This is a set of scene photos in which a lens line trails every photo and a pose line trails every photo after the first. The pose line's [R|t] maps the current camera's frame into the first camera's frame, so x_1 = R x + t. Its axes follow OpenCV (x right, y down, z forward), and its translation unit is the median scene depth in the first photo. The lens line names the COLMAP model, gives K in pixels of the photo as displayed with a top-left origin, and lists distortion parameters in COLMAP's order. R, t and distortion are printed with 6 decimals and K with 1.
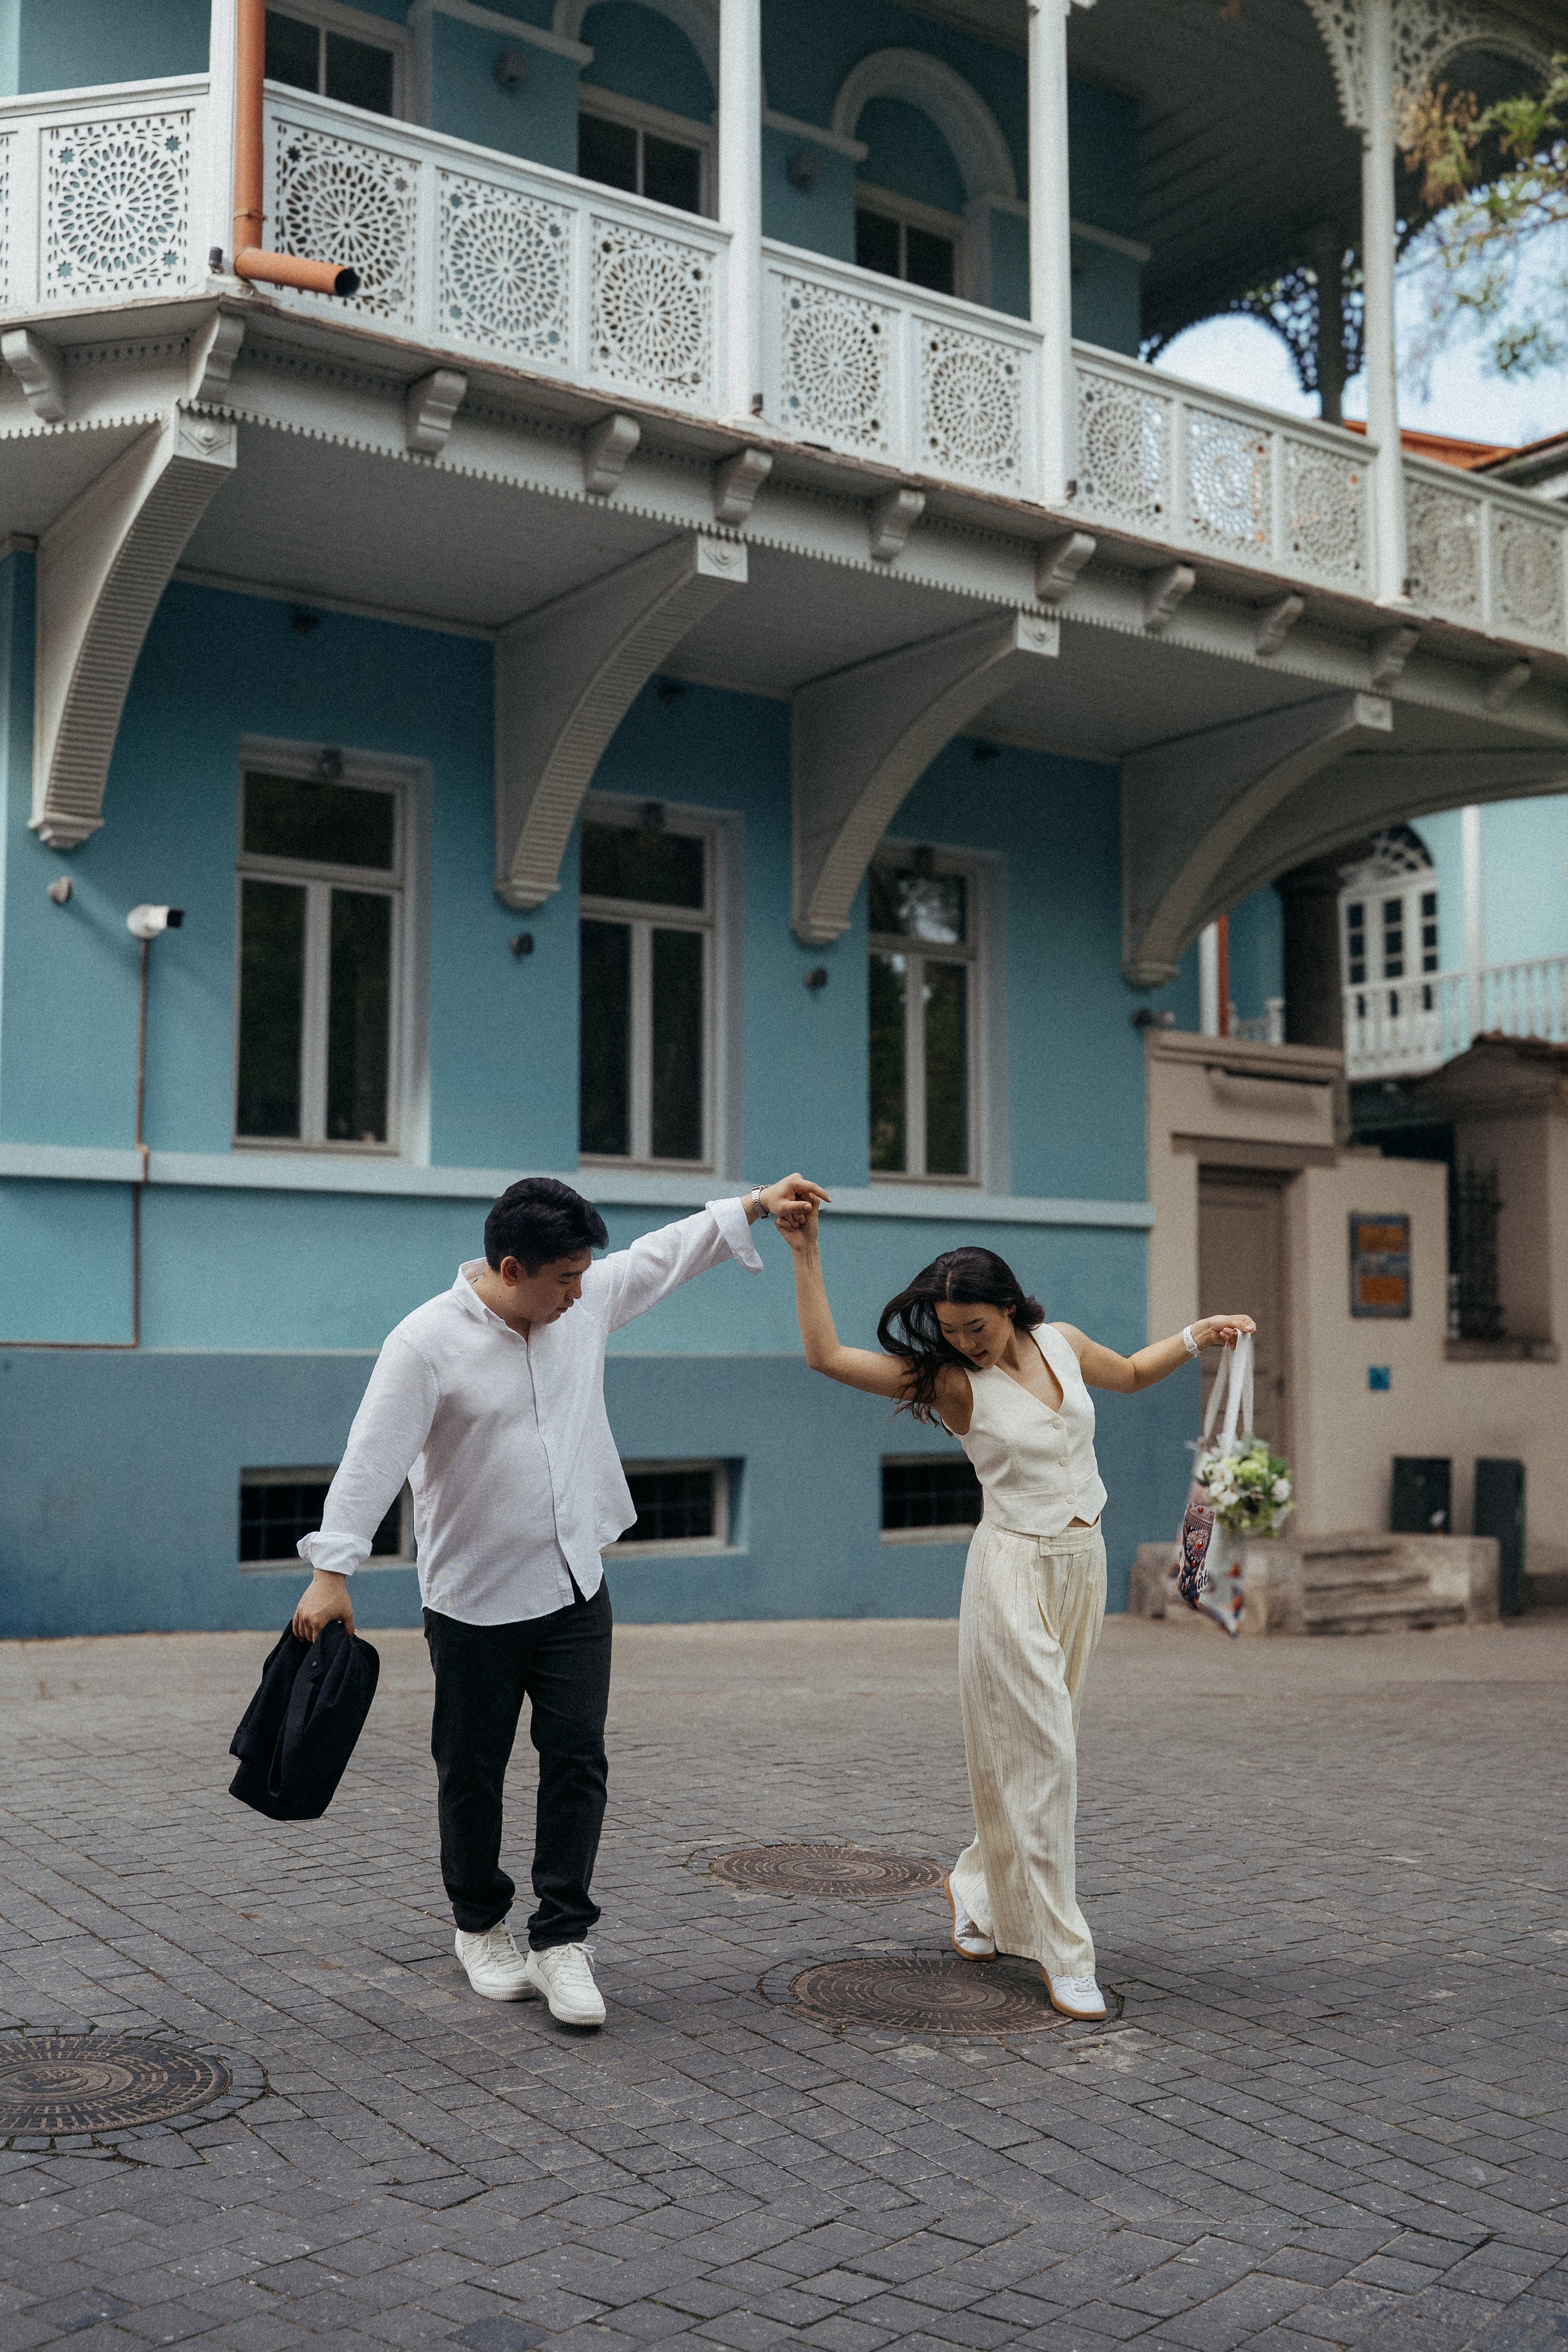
lens RADIAL K [[2513.8, 0, 784.0], [0, 2513.8, 1176.0], [0, 0, 1]] dist [-0.049638, 0.094902]
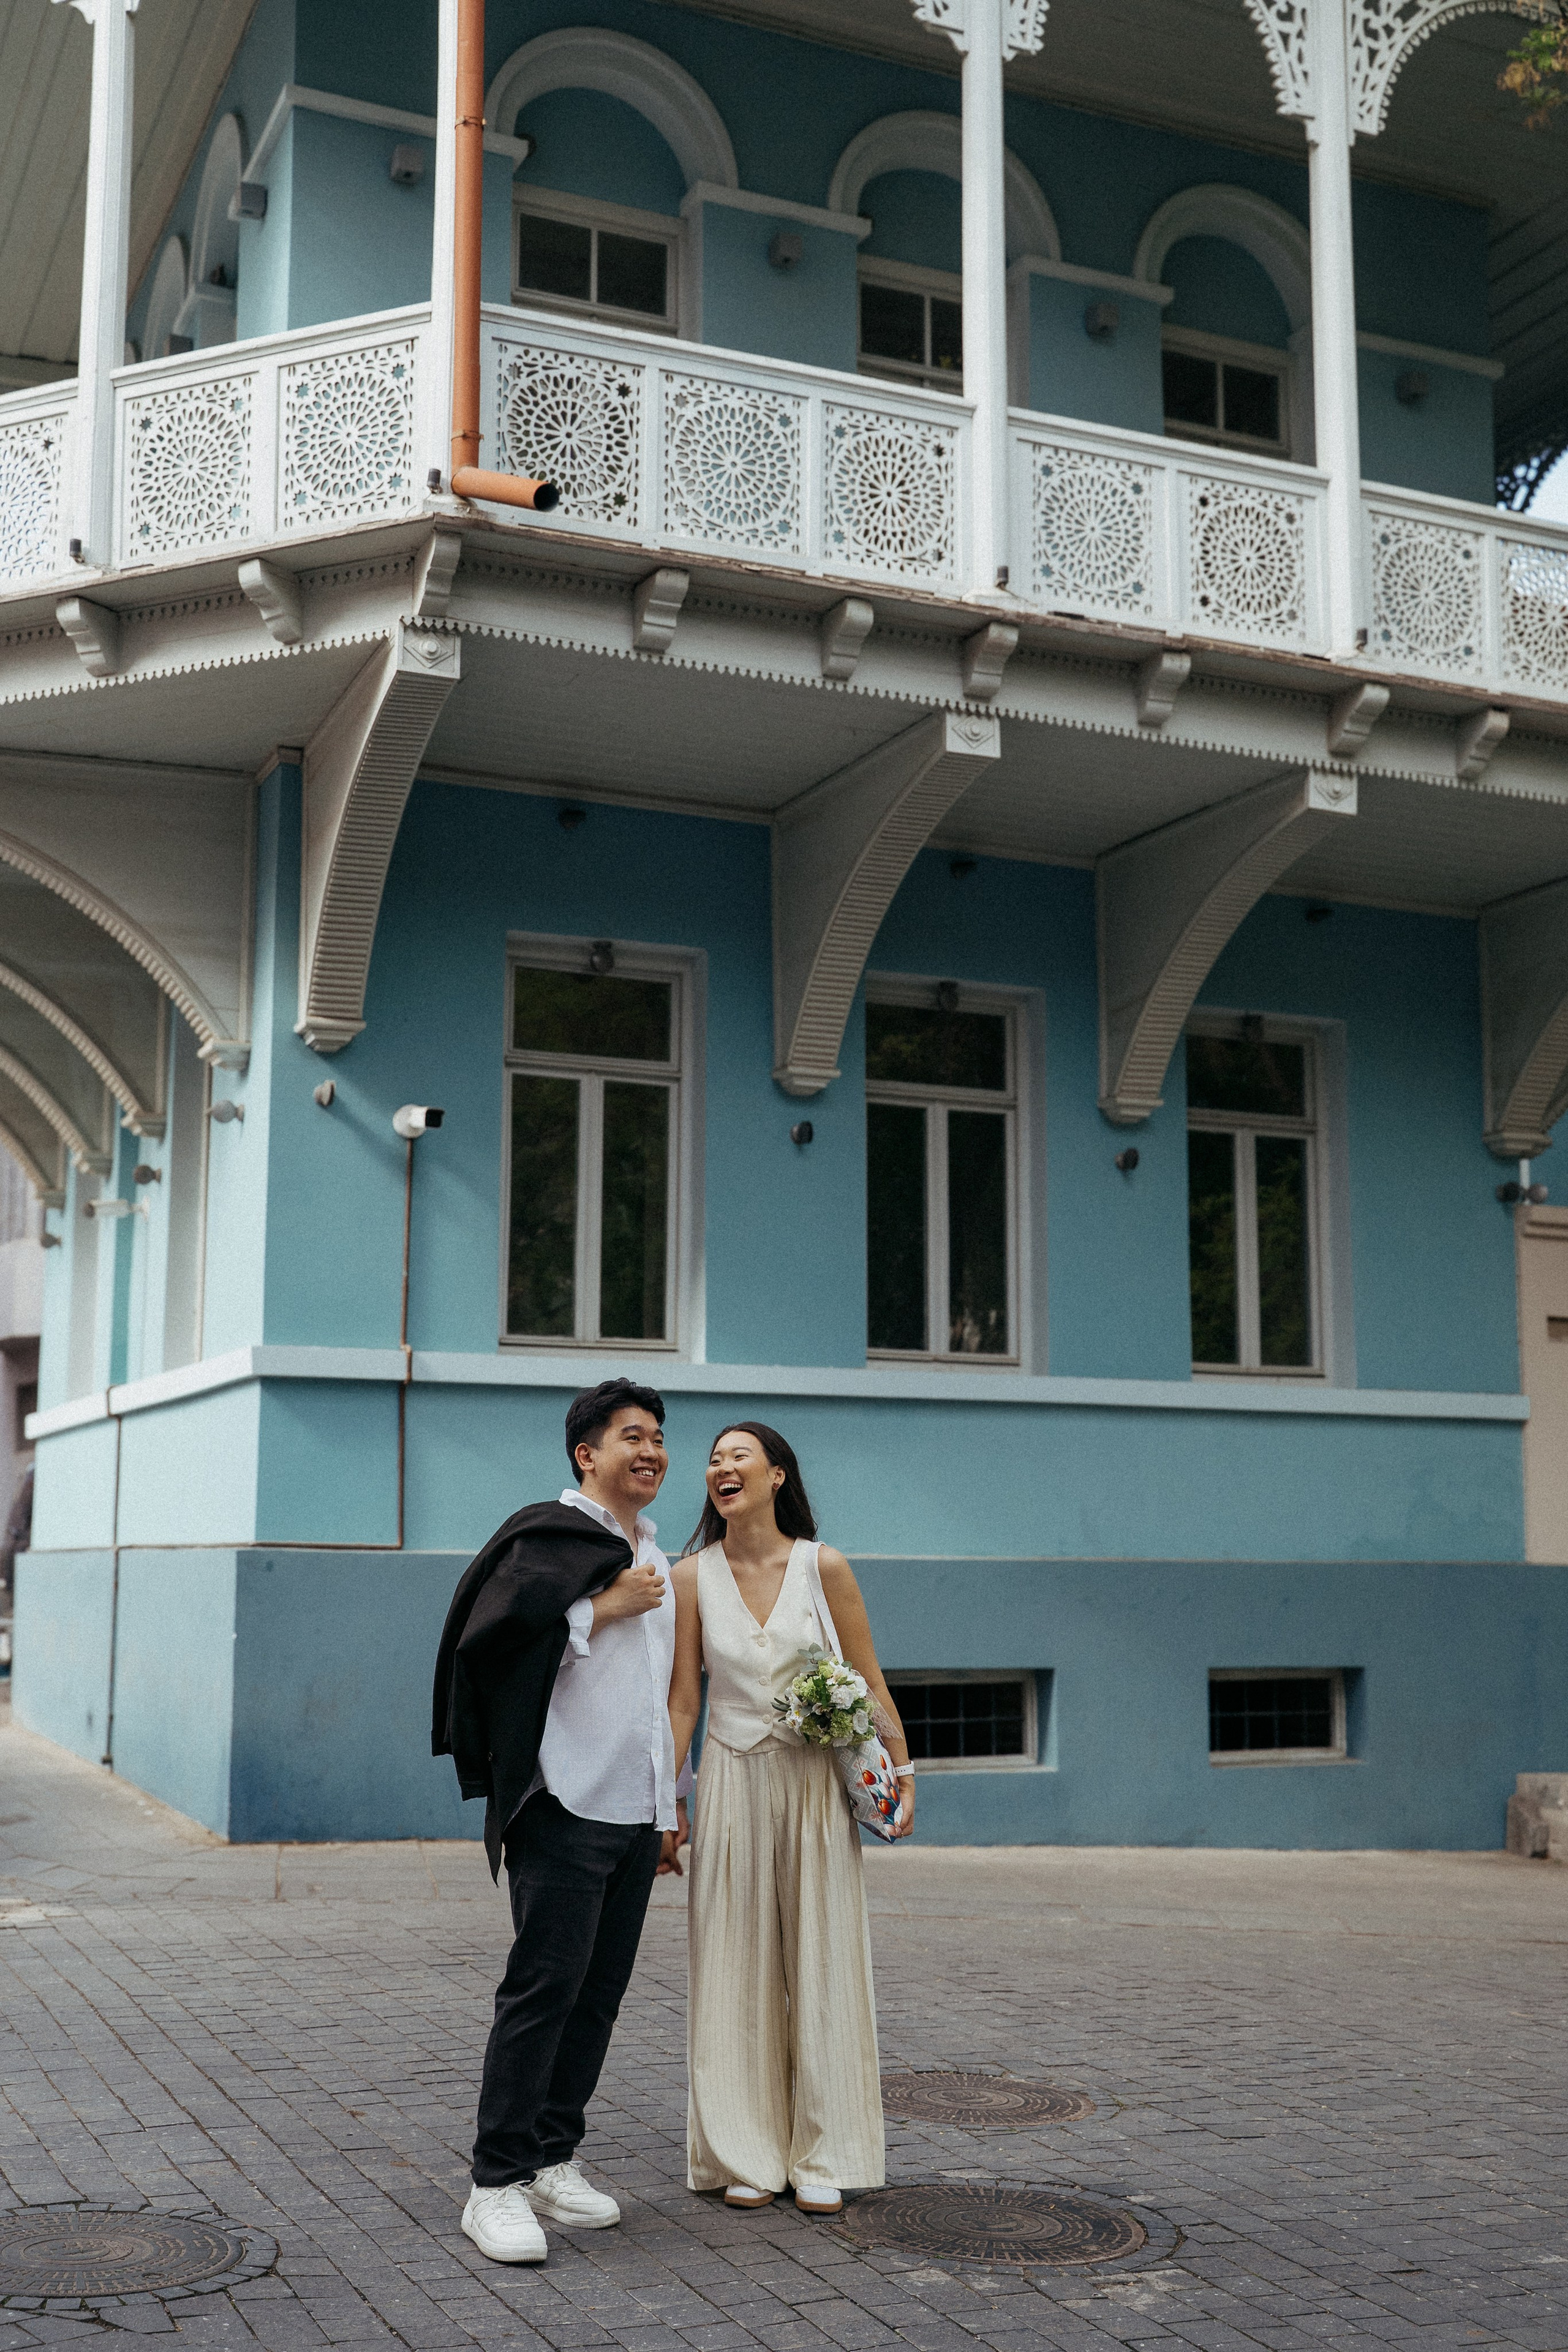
lens RADIAL K [[2760.8, 0, 784.0], [0, 2760.8, 1176.0], [0, 0, 1]] dist [-0.019660, 0.063776]
pose [[0.979794, -0.020543, -0.198952, 0.115041], [0.007333, 0.997732, -0.066905, -0.004704], [0.199875, 0.064094, 0.977723, -0.051035]]
